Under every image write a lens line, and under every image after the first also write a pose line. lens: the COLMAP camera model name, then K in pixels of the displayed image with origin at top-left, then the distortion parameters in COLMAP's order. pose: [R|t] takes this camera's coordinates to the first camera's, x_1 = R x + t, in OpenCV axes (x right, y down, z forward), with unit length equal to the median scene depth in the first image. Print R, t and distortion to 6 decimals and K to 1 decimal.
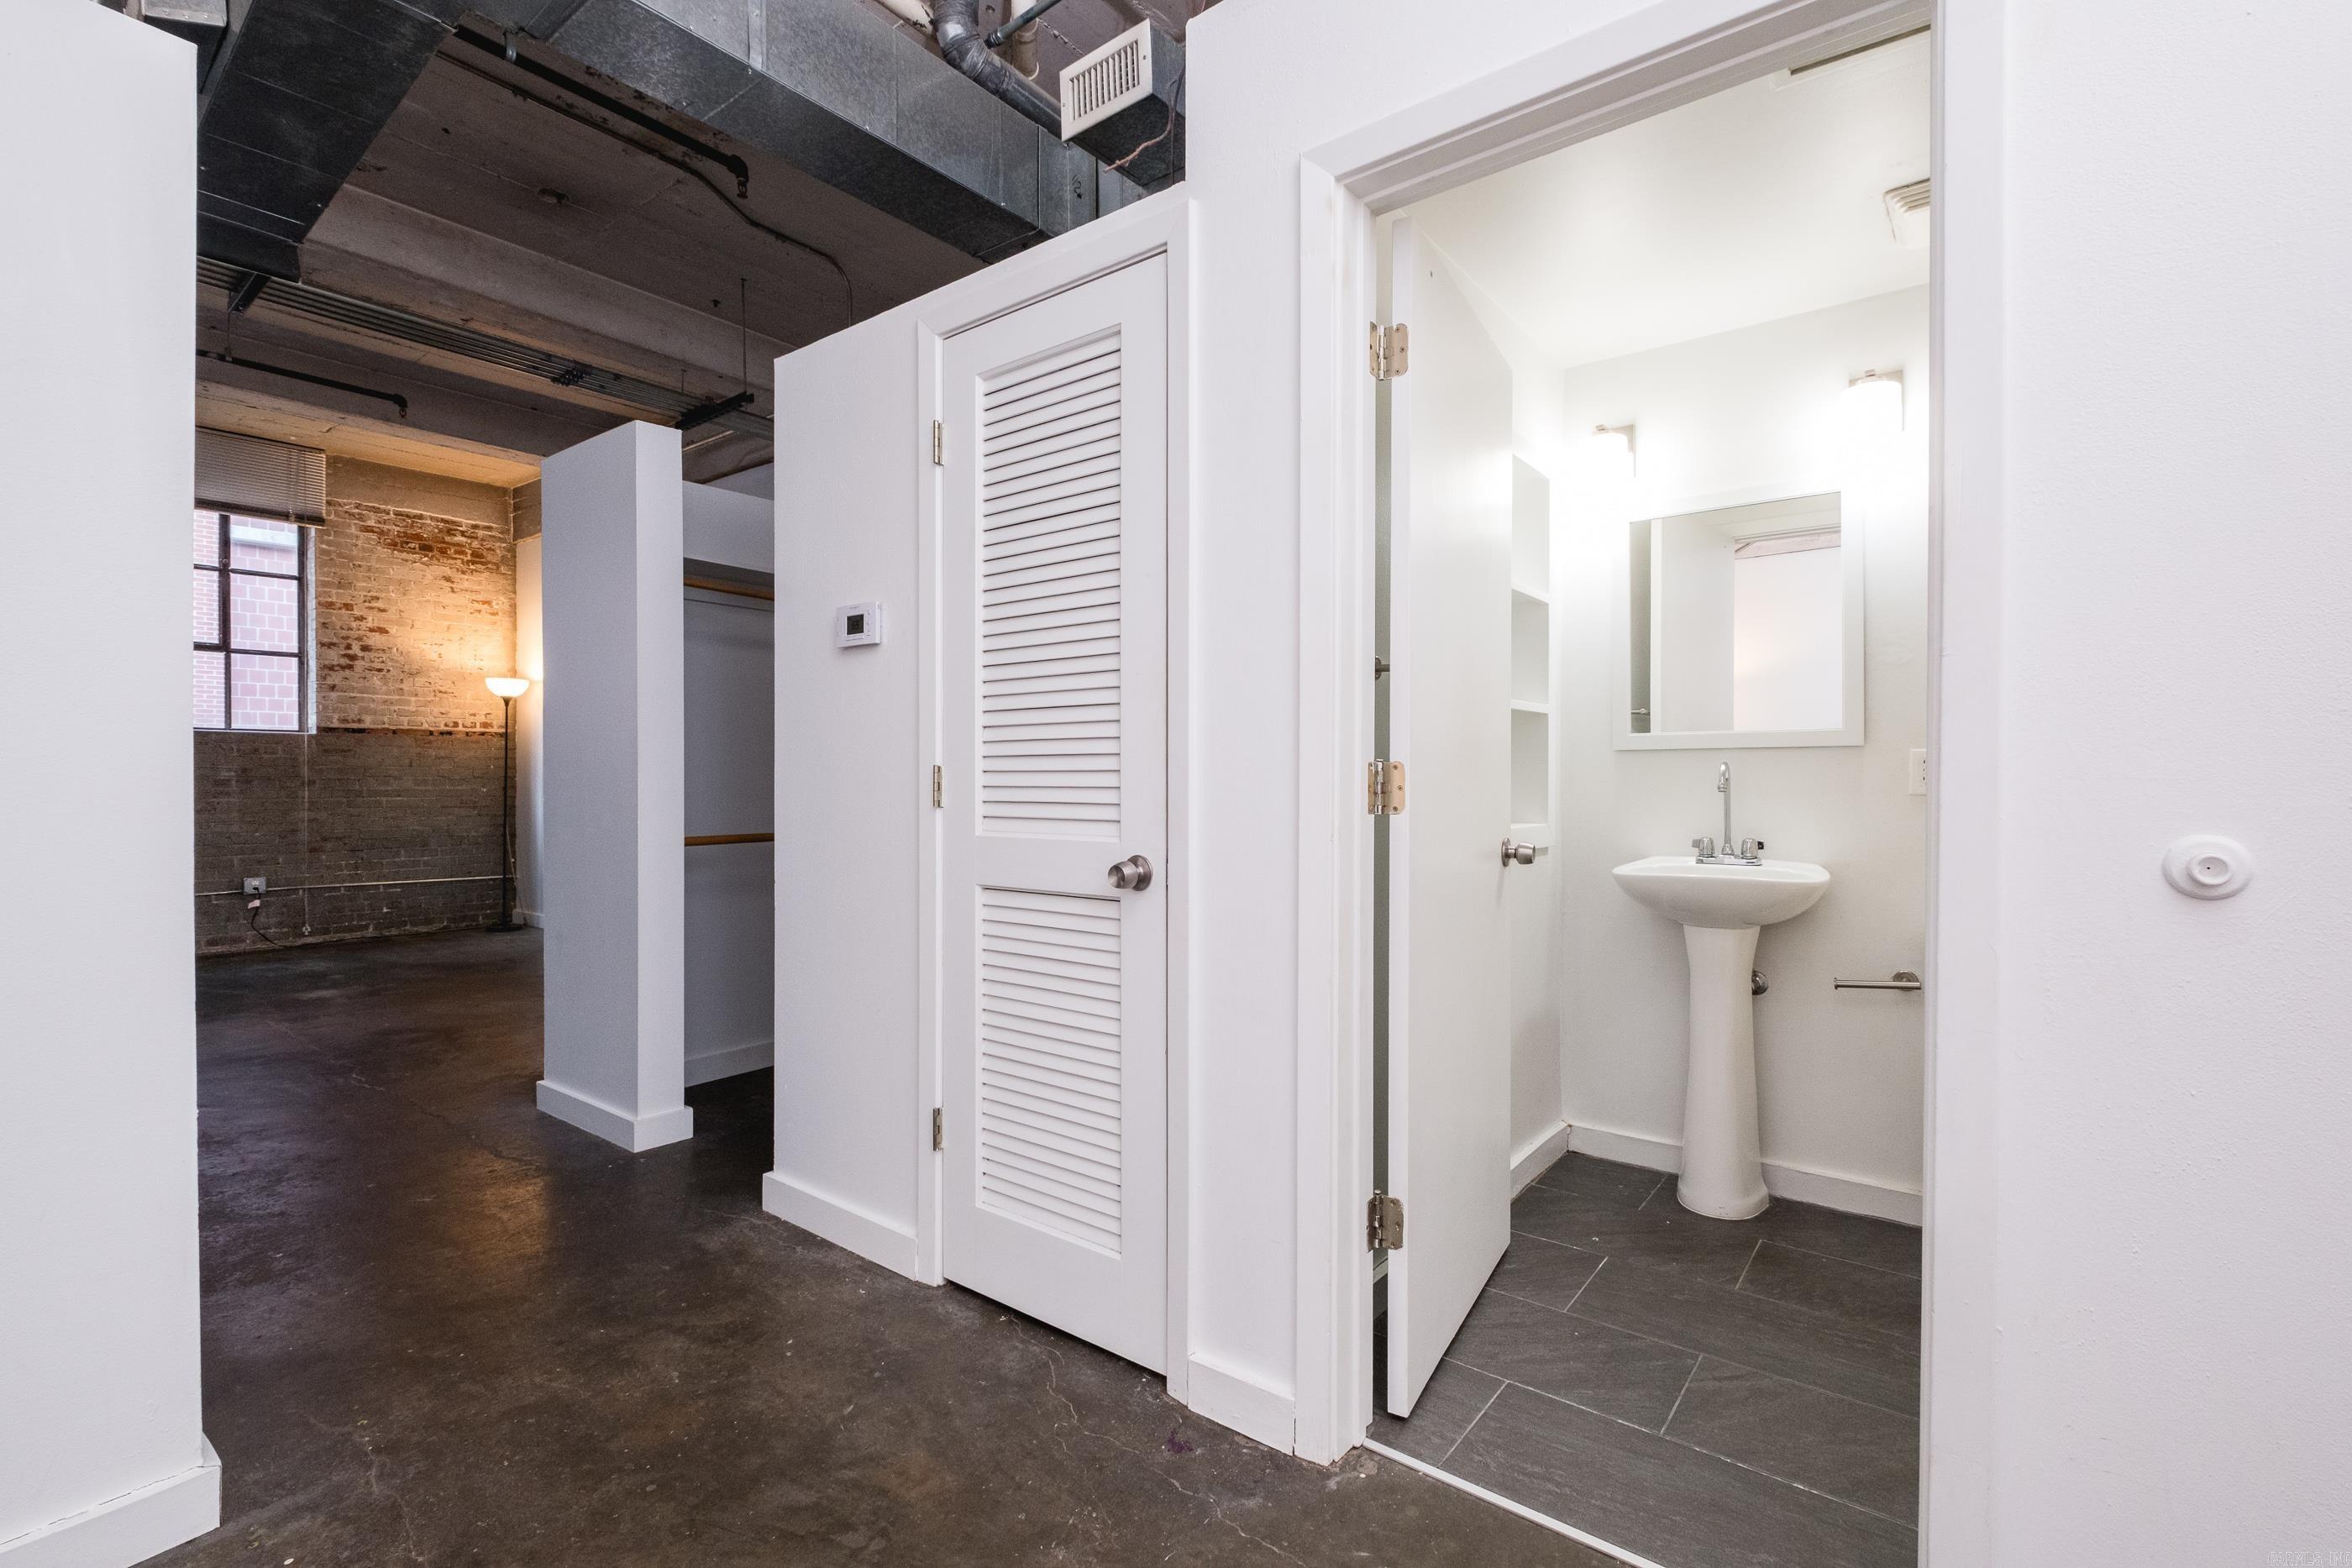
lens RADIAL K [[1014.1, 0, 1179.8], [0, 1014.1, 781.1], [0, 0, 1]] dist [0.005616, -0.005720]
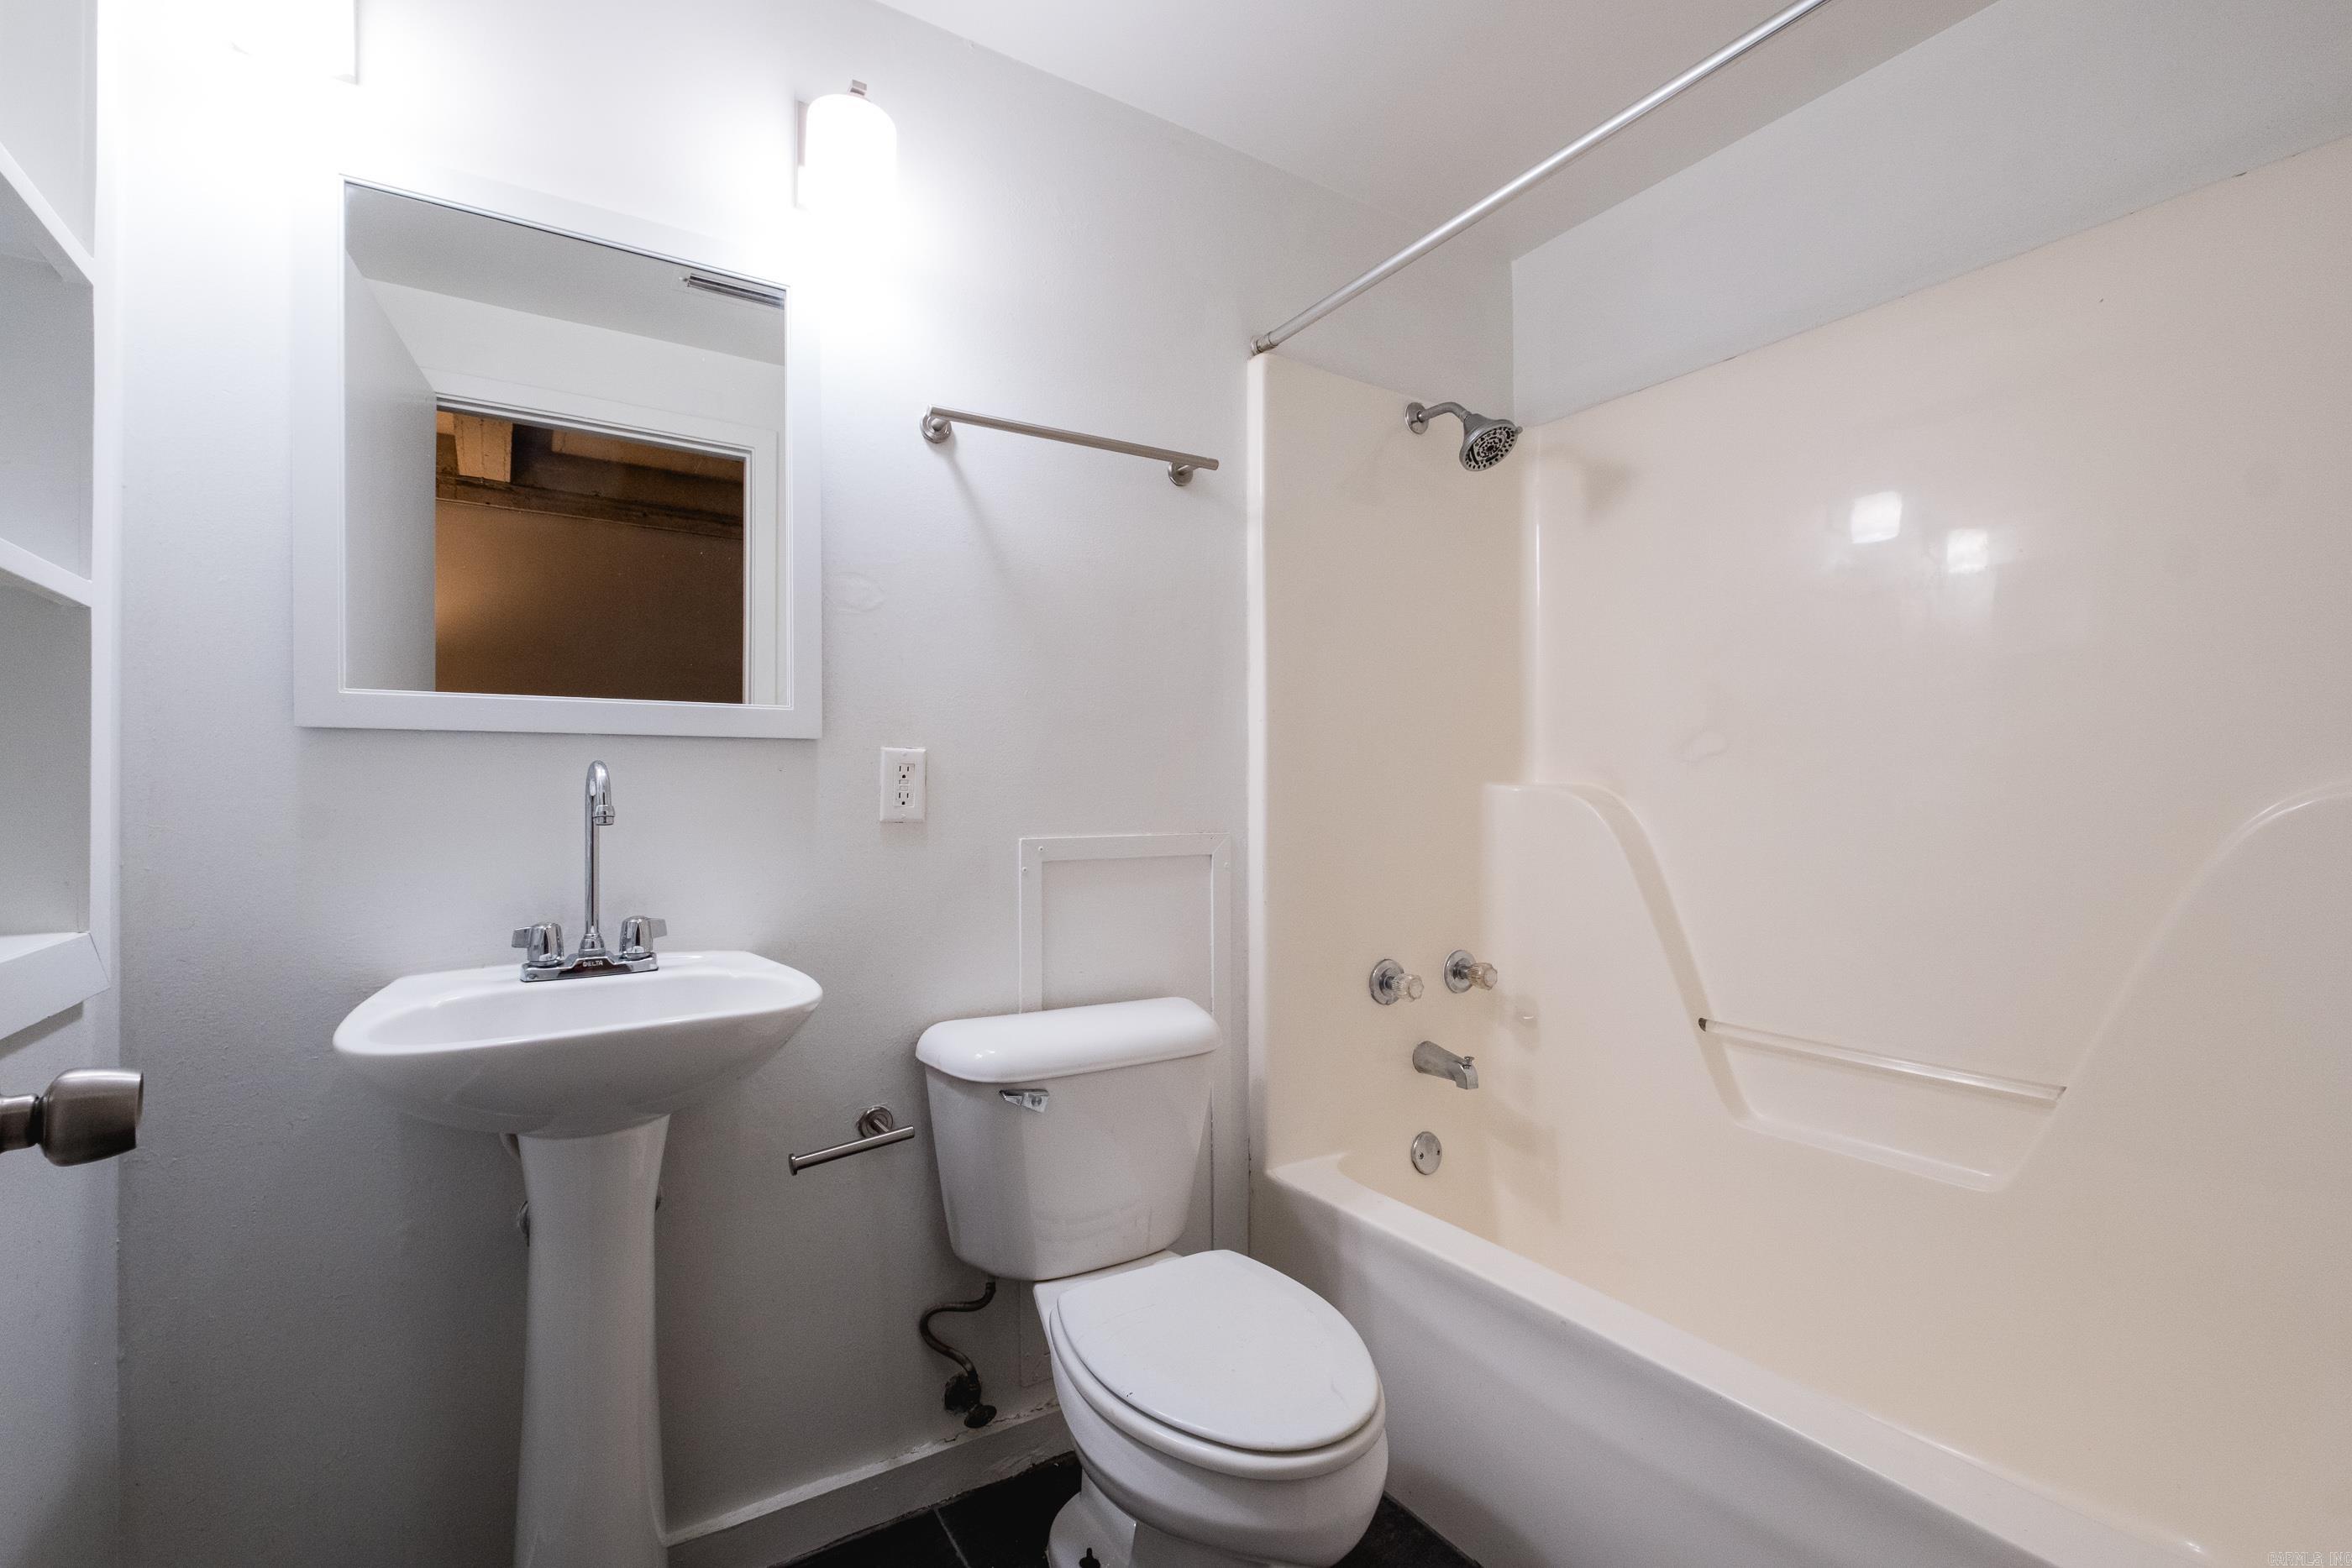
lens RADIAL K [[1014.1, 0, 1171.8], [0, 1014.1, 803.8], [0, 0, 1]] dist [0.005616, -0.005720]
pose [[0.349899, 0.002550, 0.936784, 0.194780], [0.003386, 0.999986, -0.003987, 0.004701], [-0.936781, 0.004567, 0.349885, 0.596844]]
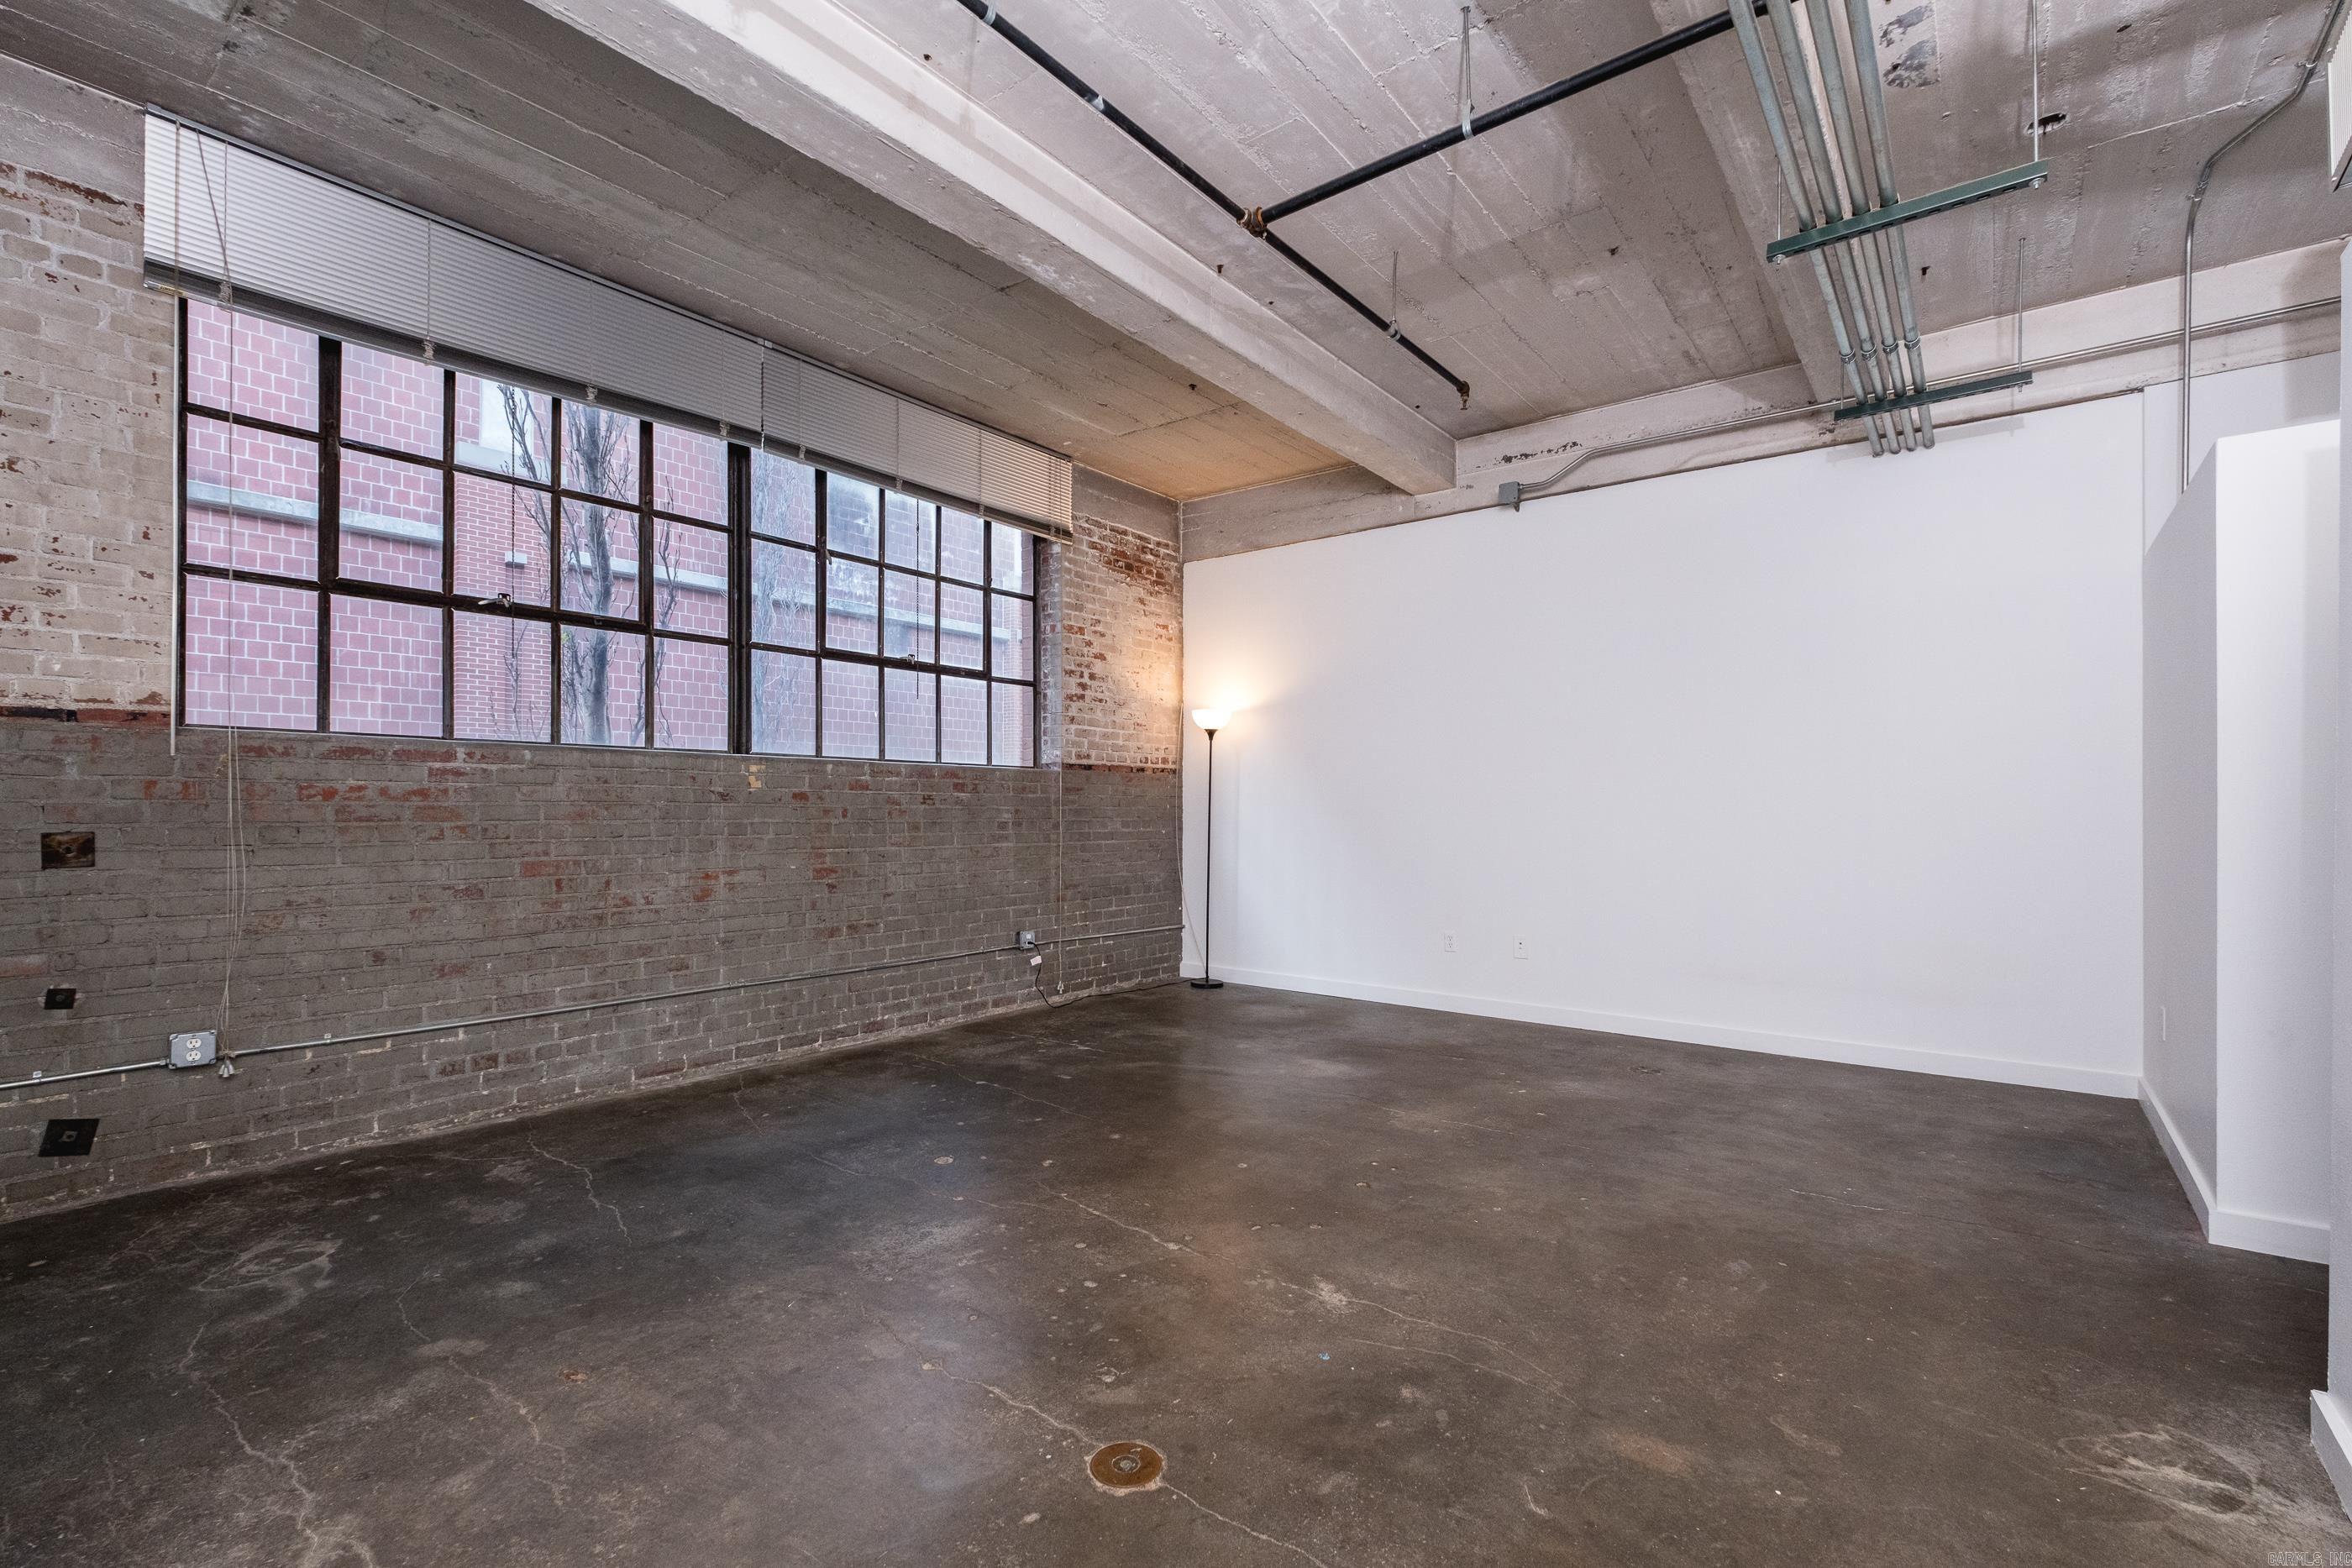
lens RADIAL K [[1014.1, 0, 1179.2], [0, 1014.1, 811.1], [0, 0, 1]] dist [0.005616, -0.005720]
pose [[0.999802, -0.000164, -0.019902, -1.797304], [0.000114, 0.999997, -0.002532, -0.021047], [0.019902, 0.002529, 0.999799, 0.241901]]
